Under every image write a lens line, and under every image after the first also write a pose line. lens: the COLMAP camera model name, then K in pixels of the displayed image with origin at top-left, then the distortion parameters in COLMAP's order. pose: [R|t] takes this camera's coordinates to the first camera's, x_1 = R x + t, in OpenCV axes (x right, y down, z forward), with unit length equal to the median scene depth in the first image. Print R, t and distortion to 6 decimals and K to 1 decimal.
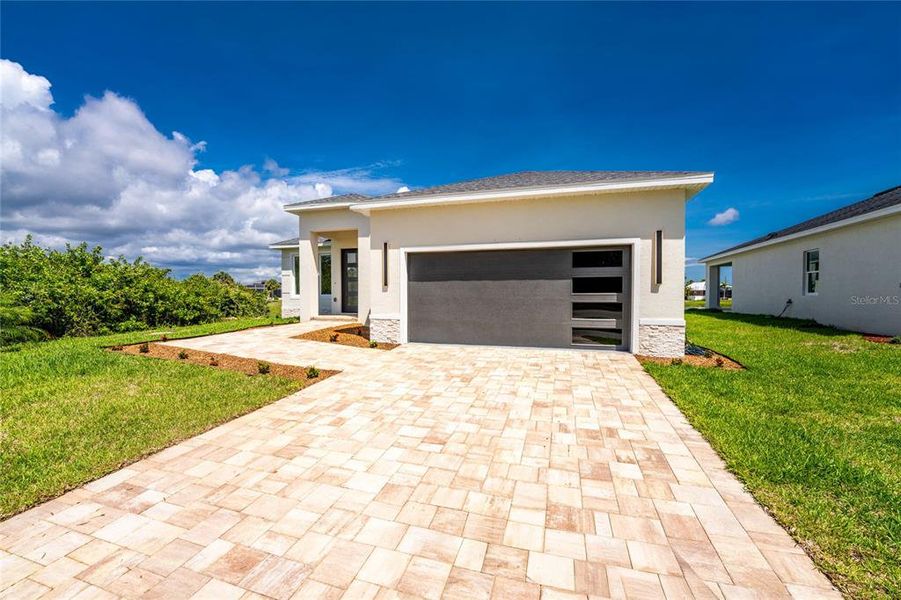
lens RADIAL K [[372.4, 0, 445.6], [0, 372.4, 295.9], [0, 0, 1]] dist [-0.022338, 0.000358]
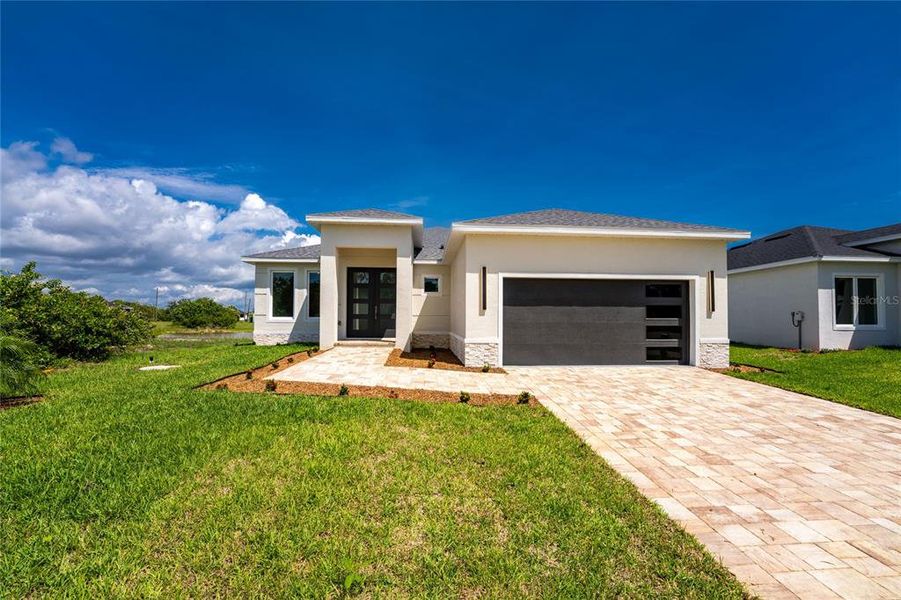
lens RADIAL K [[380.1, 0, 449.1], [0, 380.1, 299.9], [0, 0, 1]] dist [-0.024706, 0.003148]
pose [[0.931239, 0.023682, 0.363638, -0.649016], [-0.005189, 0.998647, -0.051749, -0.000112], [-0.364371, 0.046304, 0.930102, 0.087628]]
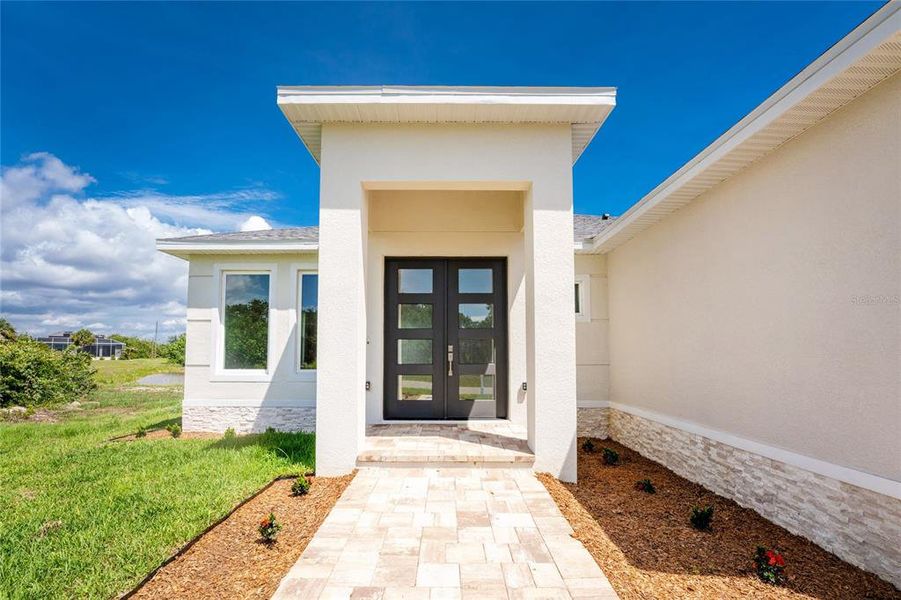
lens RADIAL K [[404.2, 0, 451.1], [0, 404.2, 306.7], [0, 0, 1]] dist [-0.004376, -0.000478]
pose [[0.949431, 0.033689, 0.312162, -0.586632], [0.001689, 0.993664, -0.112375, -0.040555], [-0.313970, 0.107219, 0.943359, 0.964238]]
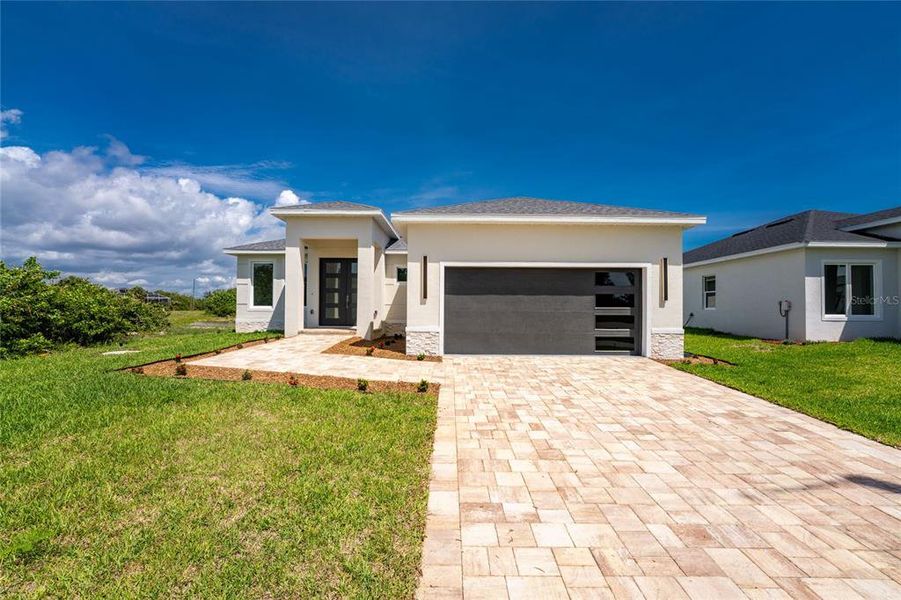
lens RADIAL K [[372.4, 0, 445.9], [0, 372.4, 294.7], [0, 0, 1]] dist [-0.022338, 0.000358]
pose [[0.956048, 0.017583, 0.292681, -0.420274], [-0.006782, 0.999259, -0.037877, 0.000296], [-0.293131, 0.034227, 0.955460, 0.019008]]
